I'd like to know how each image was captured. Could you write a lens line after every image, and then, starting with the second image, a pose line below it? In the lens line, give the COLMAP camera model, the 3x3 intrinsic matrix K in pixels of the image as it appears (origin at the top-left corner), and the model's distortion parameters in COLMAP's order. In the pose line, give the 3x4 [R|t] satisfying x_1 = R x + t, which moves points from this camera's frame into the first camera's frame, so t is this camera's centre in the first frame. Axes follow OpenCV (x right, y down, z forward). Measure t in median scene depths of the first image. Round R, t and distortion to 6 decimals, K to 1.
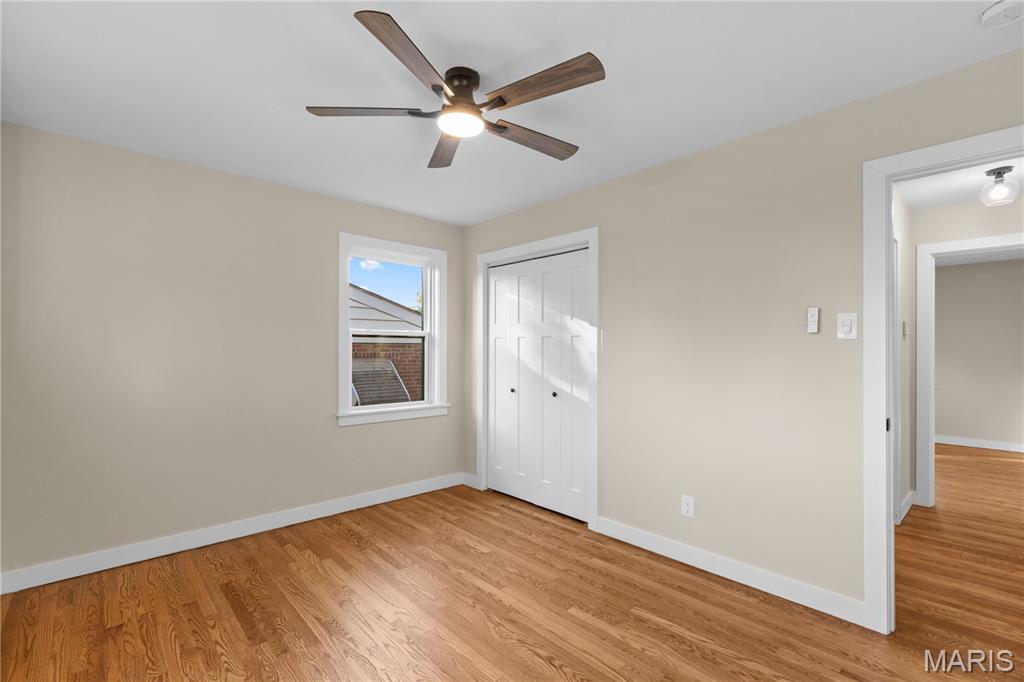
lens RADIAL K [[470.6, 0, 506.4], [0, 470.6, 344.6], [0, 0, 1]] dist [0.005452, 0.000114]
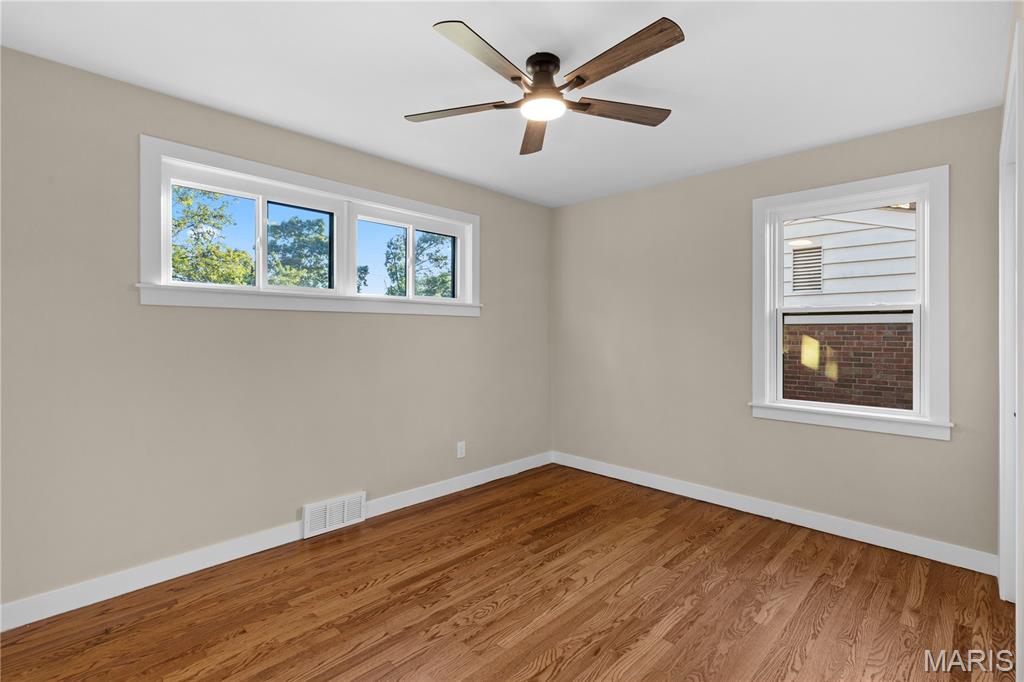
lens RADIAL K [[470.6, 0, 505.5], [0, 470.6, 333.0], [0, 0, 1]] dist [0.005452, 0.000114]
pose [[0.054707, 0.004038, -0.998494, 0.577841], [0.005966, 0.999973, 0.004371, 0.009311], [0.998485, -0.006196, 0.054681, 0.545215]]
